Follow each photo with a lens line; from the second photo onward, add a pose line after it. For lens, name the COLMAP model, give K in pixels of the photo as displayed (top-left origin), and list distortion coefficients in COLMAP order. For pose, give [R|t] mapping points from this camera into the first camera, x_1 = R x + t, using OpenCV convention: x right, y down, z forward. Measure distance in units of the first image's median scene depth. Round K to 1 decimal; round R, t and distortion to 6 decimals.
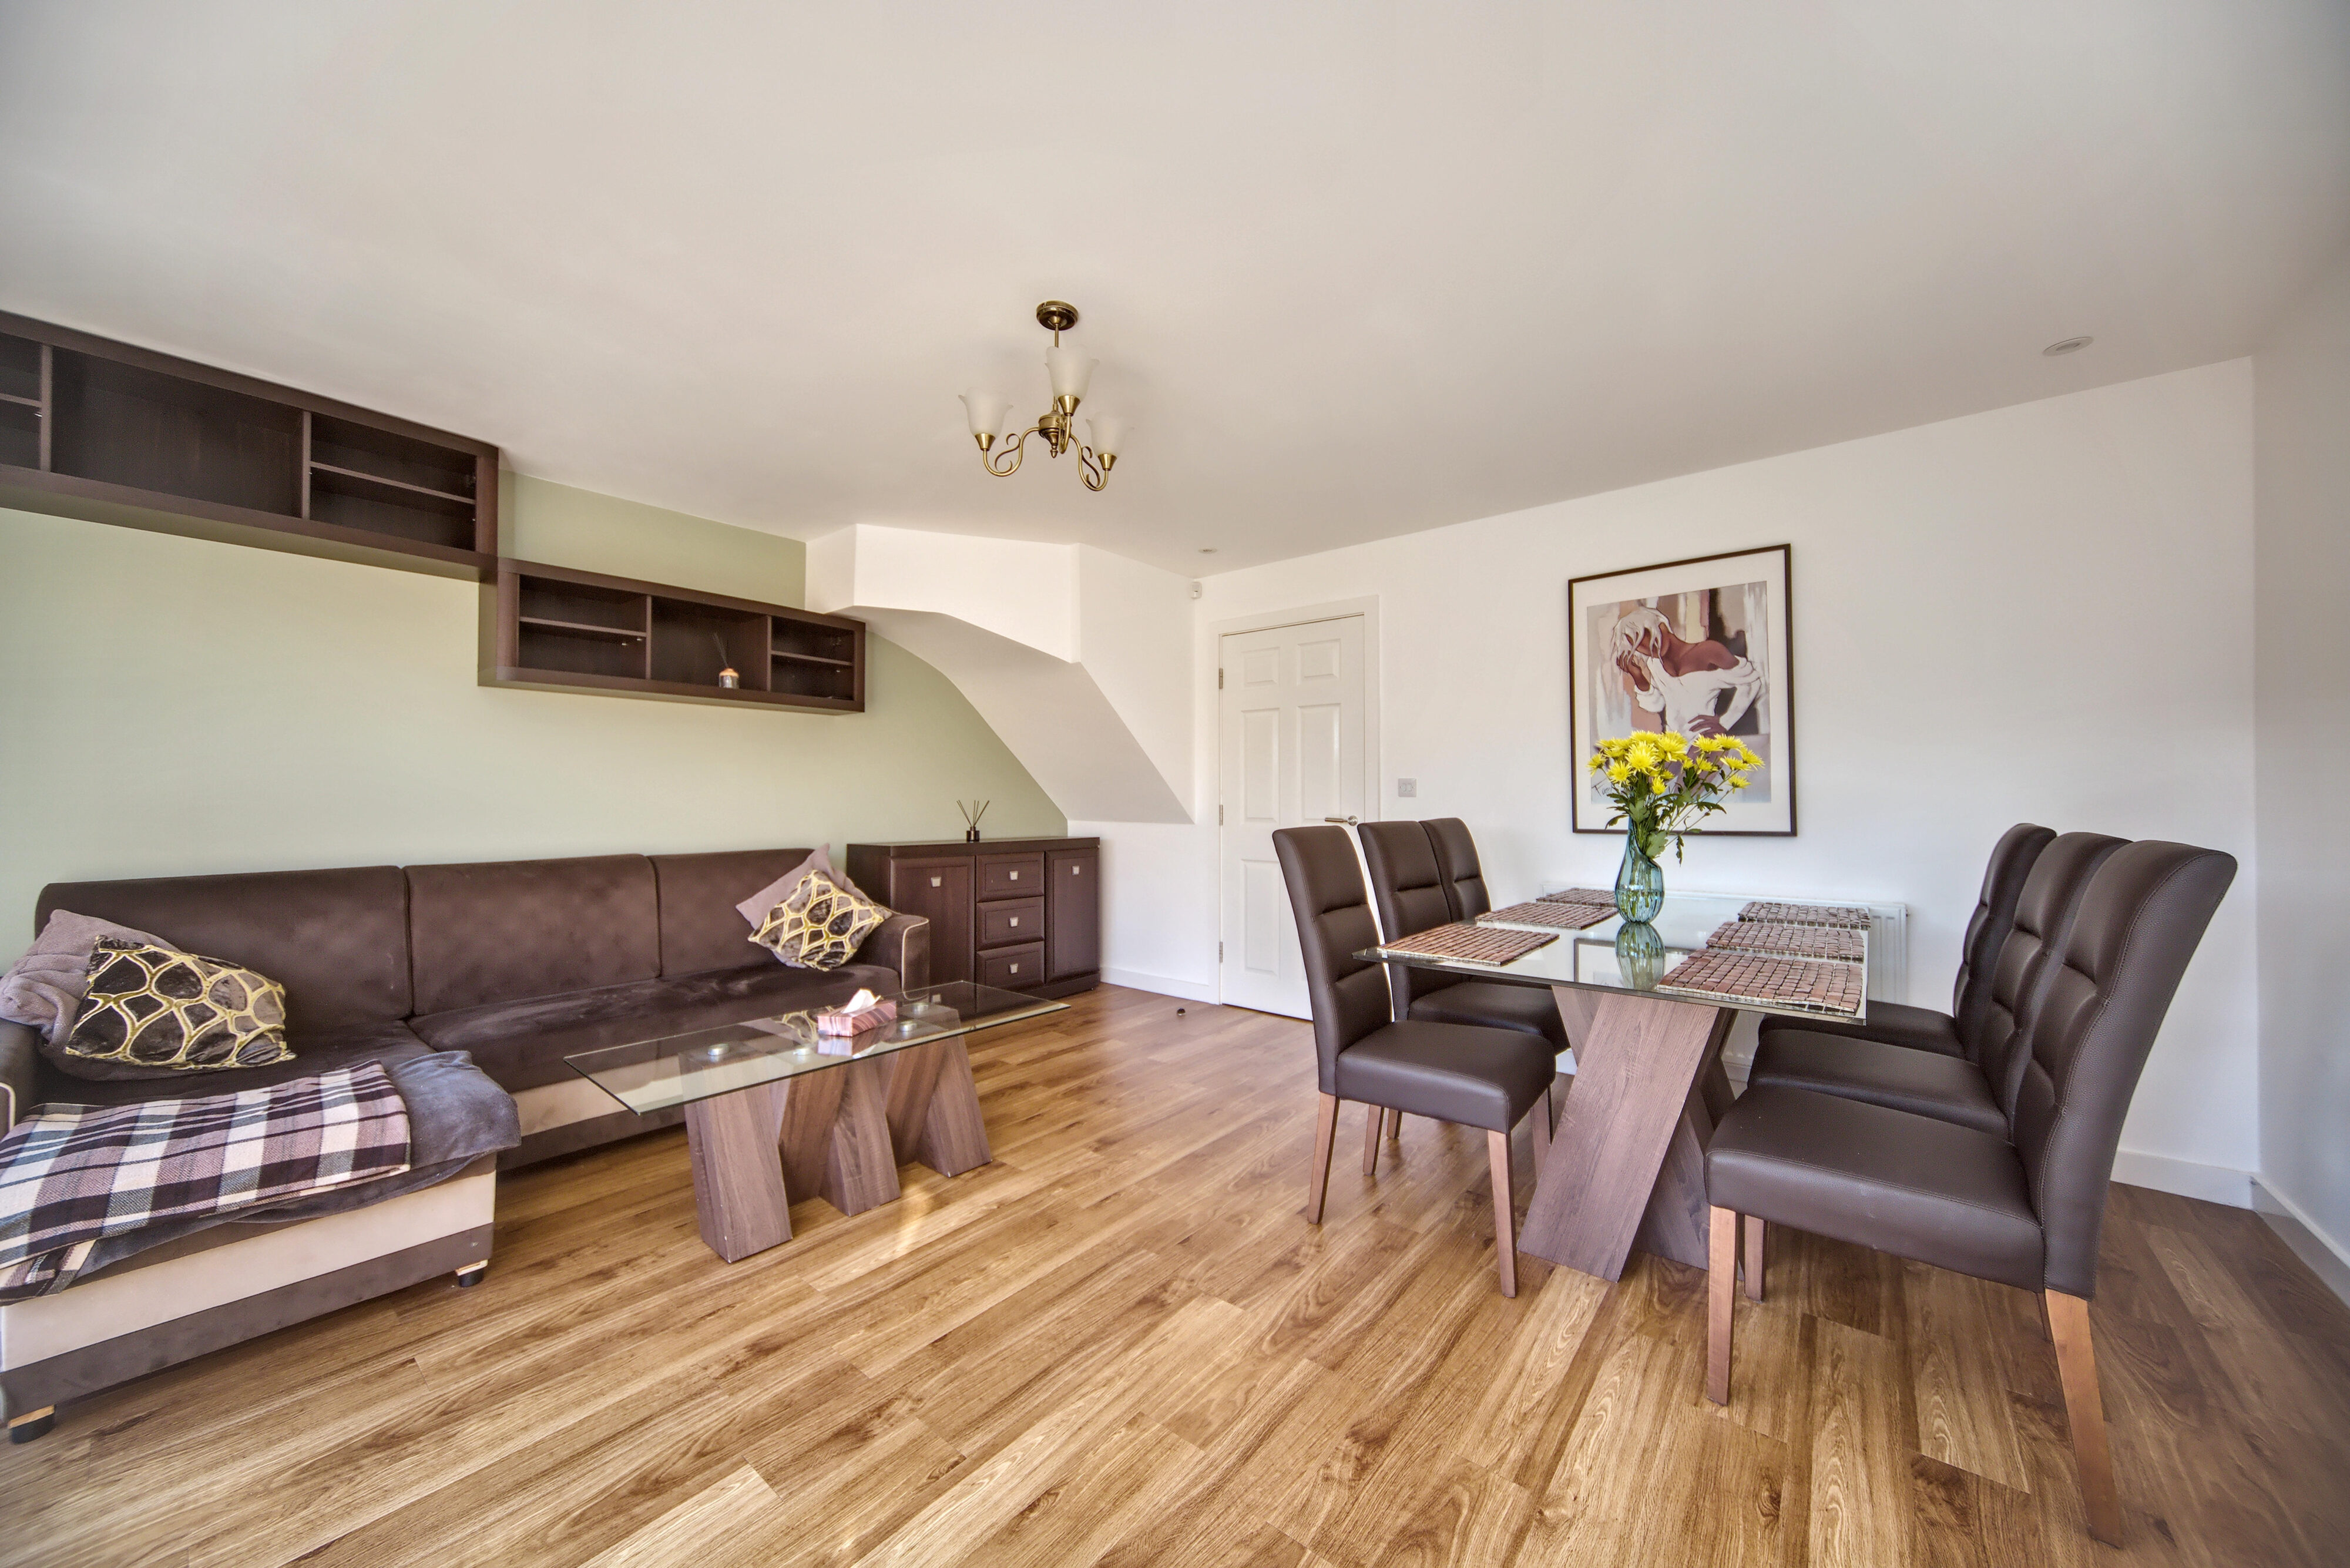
lens RADIAL K [[829.2, 0, 1175.0], [0, 829.2, 784.0], [0, 0, 1]] dist [0.002547, 0.000185]
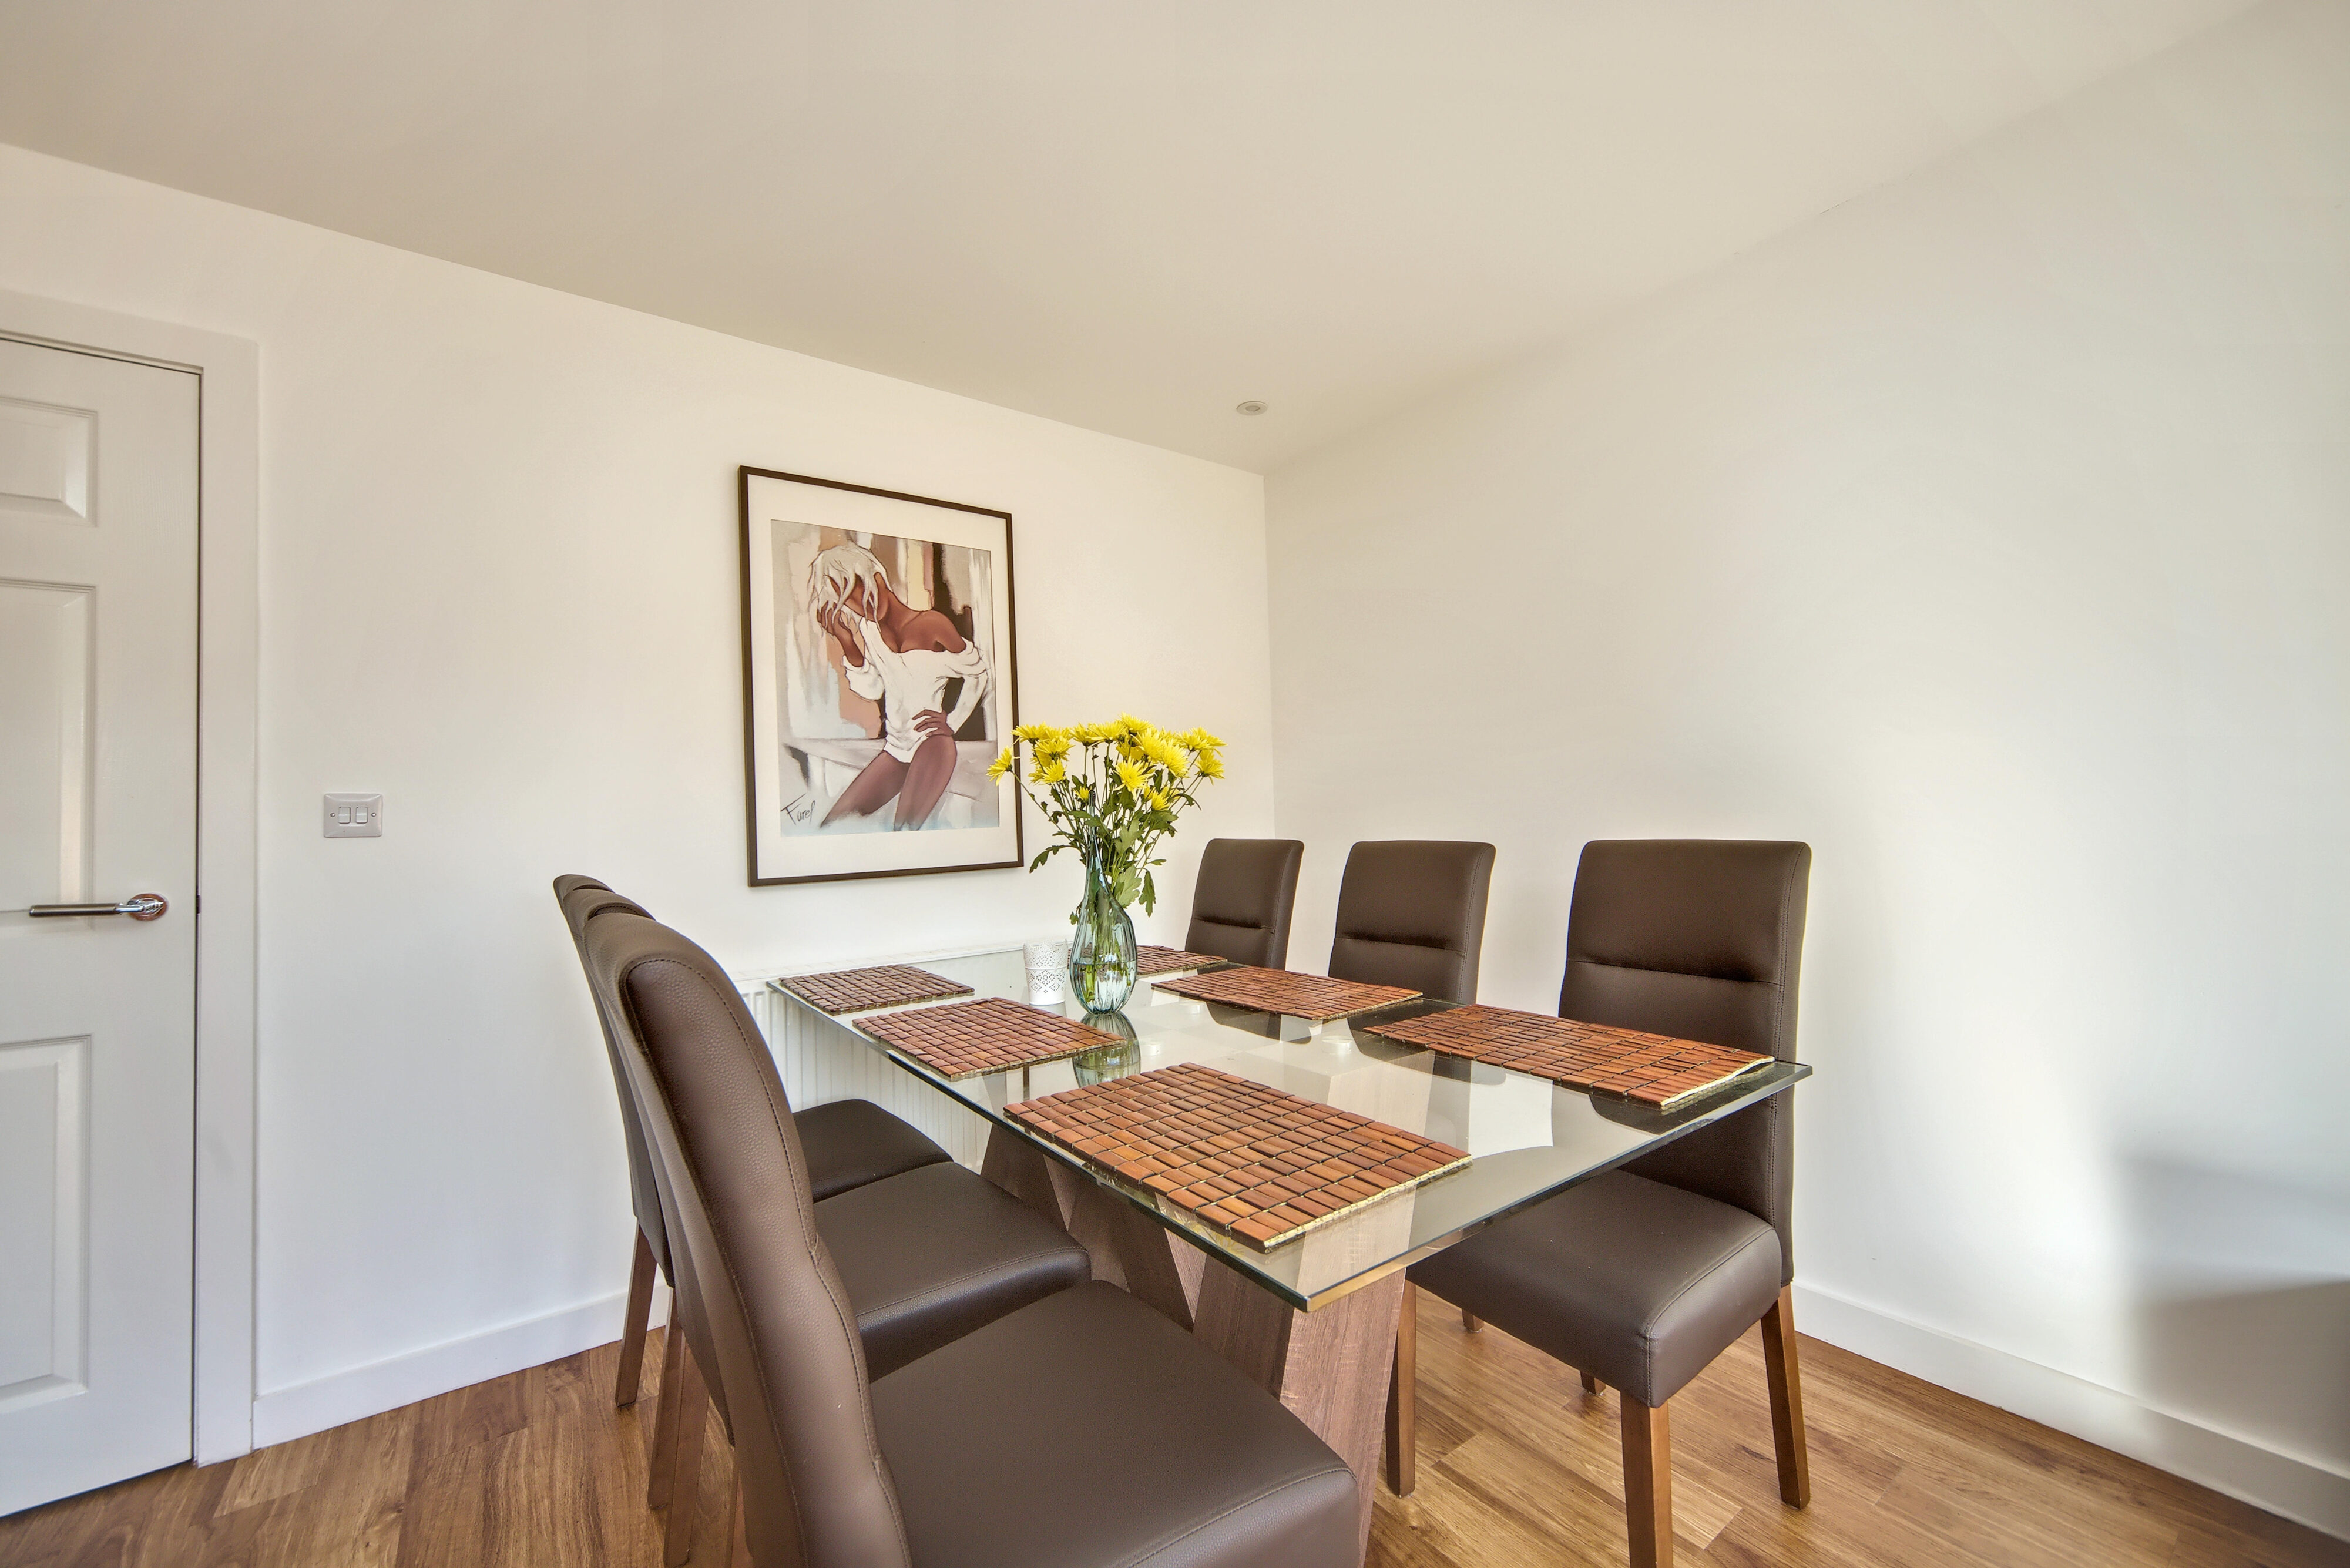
lens RADIAL K [[911.8, 0, 1175.0], [0, 911.8, 784.0], [0, 0, 1]] dist [-0.014850, -0.000350]
pose [[0.255121, 0.029067, 0.966472, -0.086329], [0.013931, 0.999334, -0.033733, 0.012744], [-0.966809, 0.022070, 0.254546, 0.600297]]
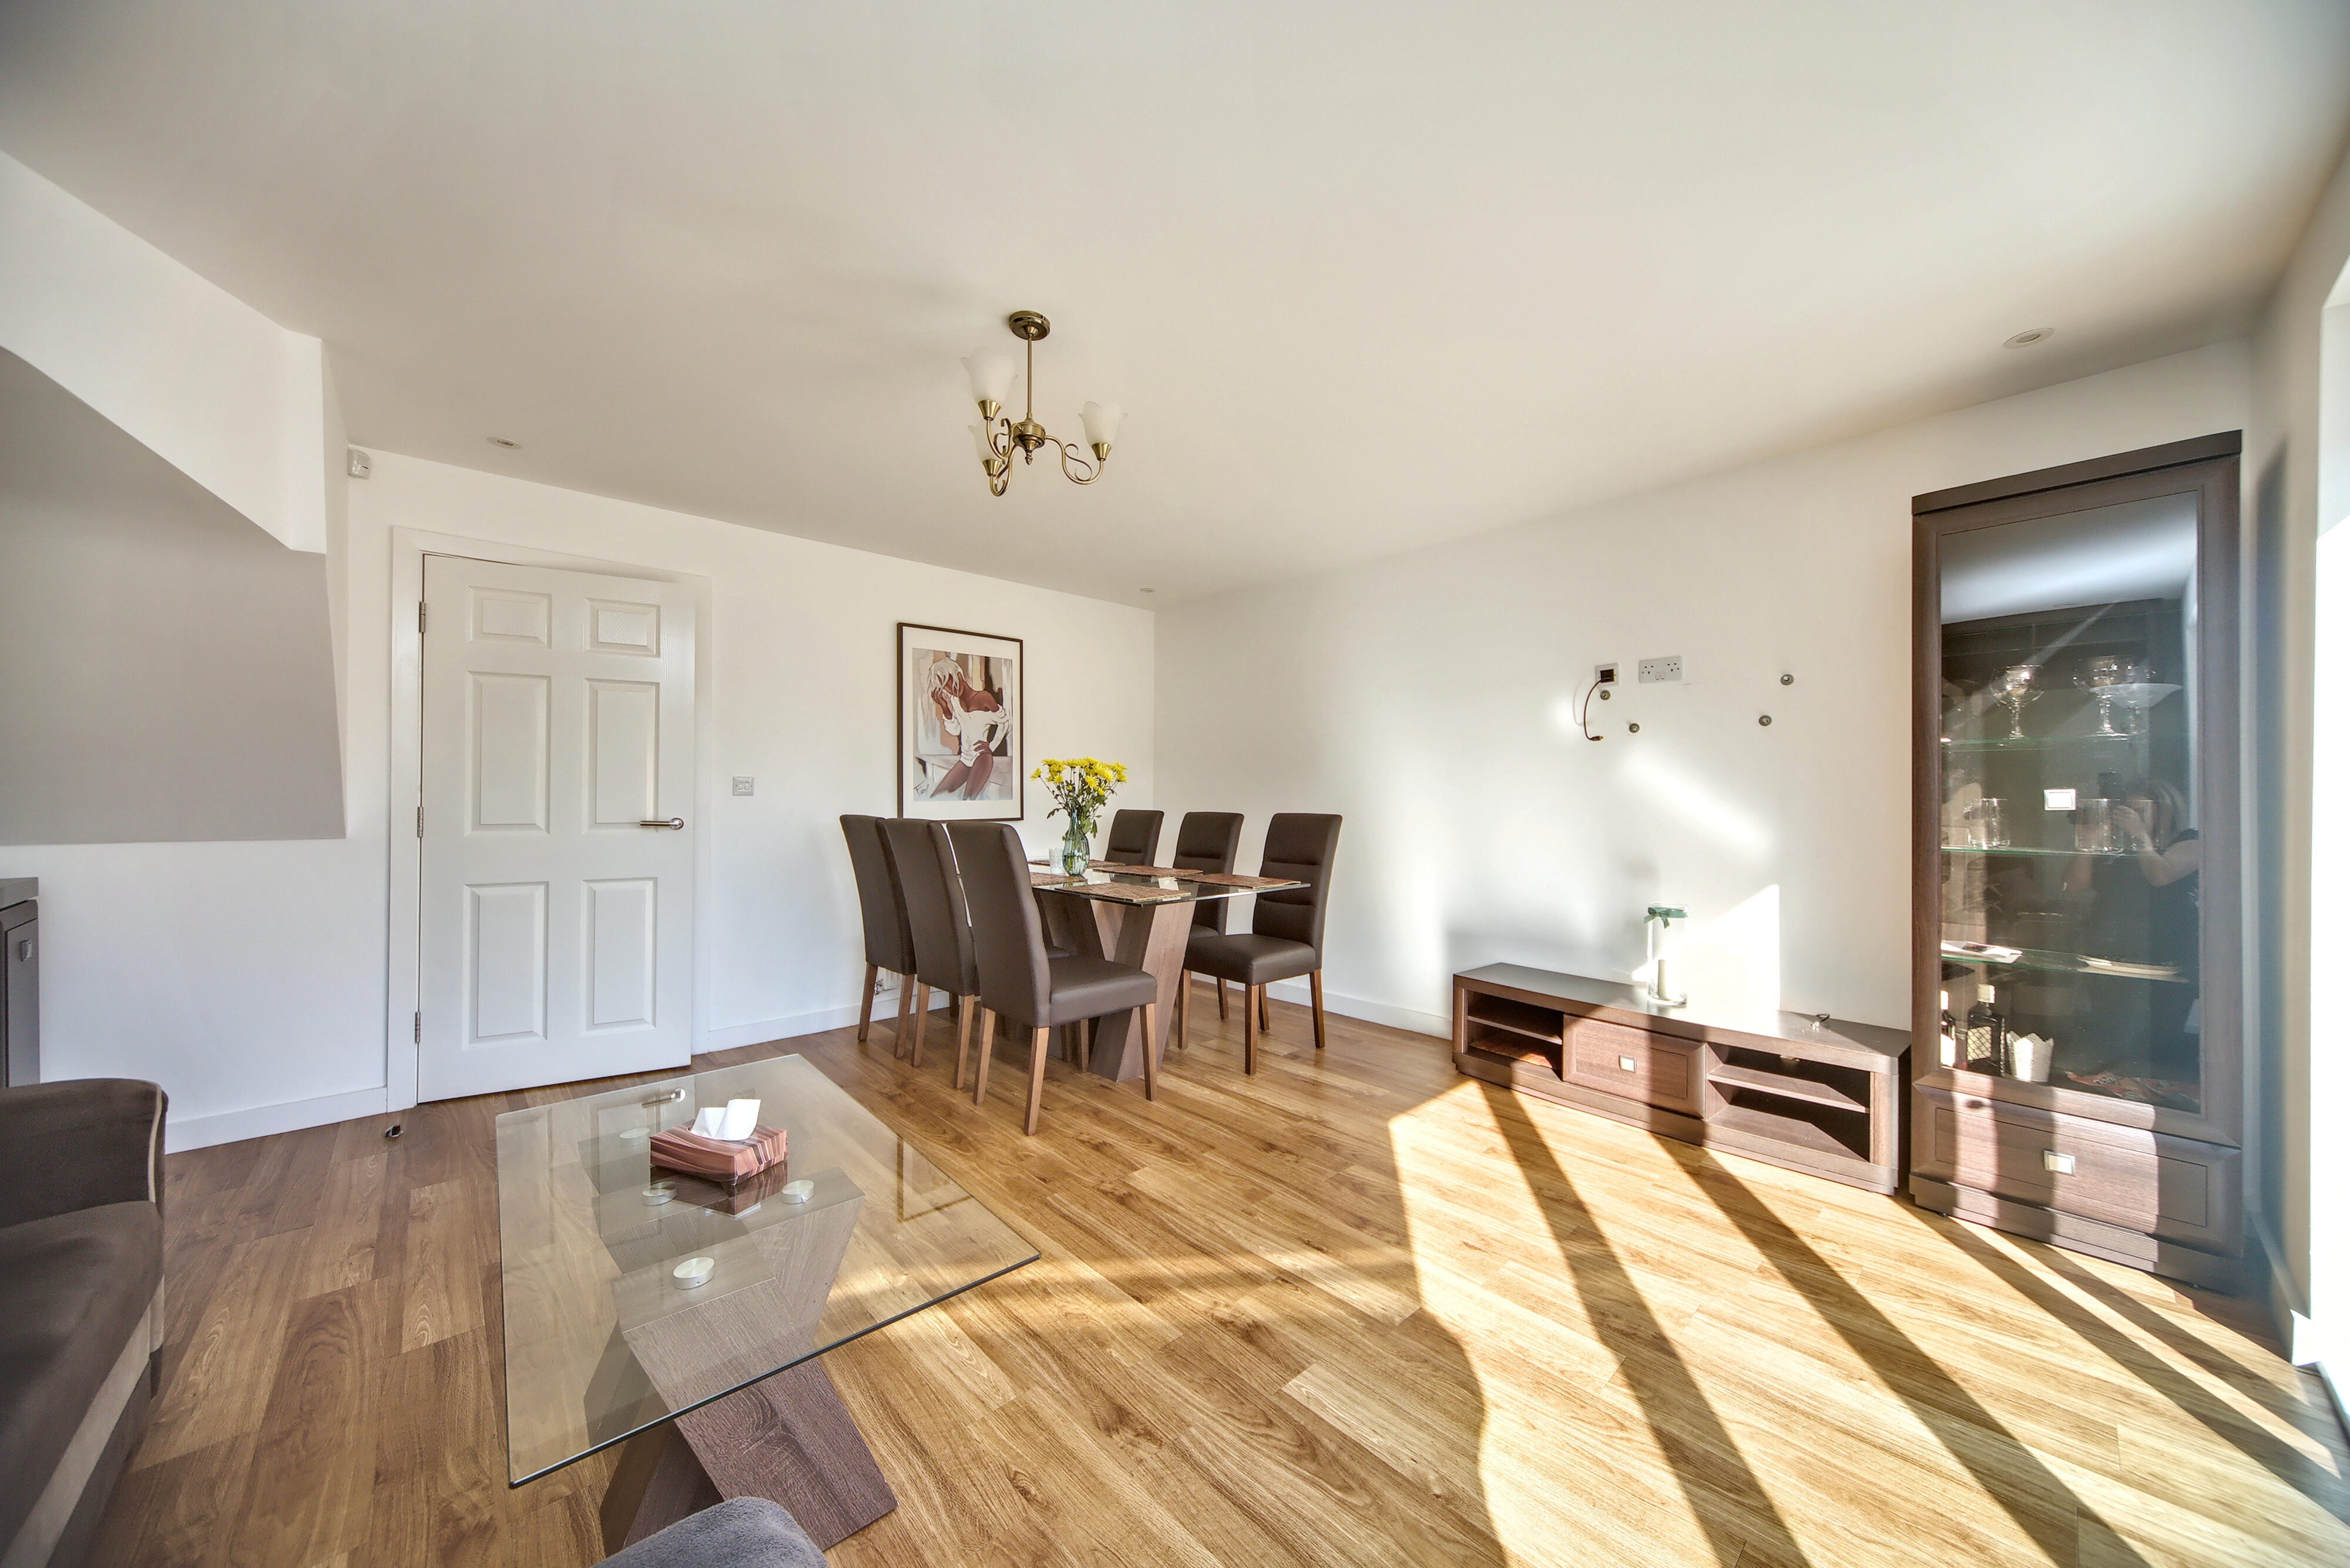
lens RADIAL K [[812.7, 0, 1175.0], [0, 812.7, 784.0], [0, 0, 1]] dist [0.001052, 0.000159]
pose [[0.142411, 0.016129, 0.989676, -0.759773], [-0.017725, 0.999748, -0.013742, 0.007766], [-0.989649, -0.015585, 0.142661, 0.463120]]
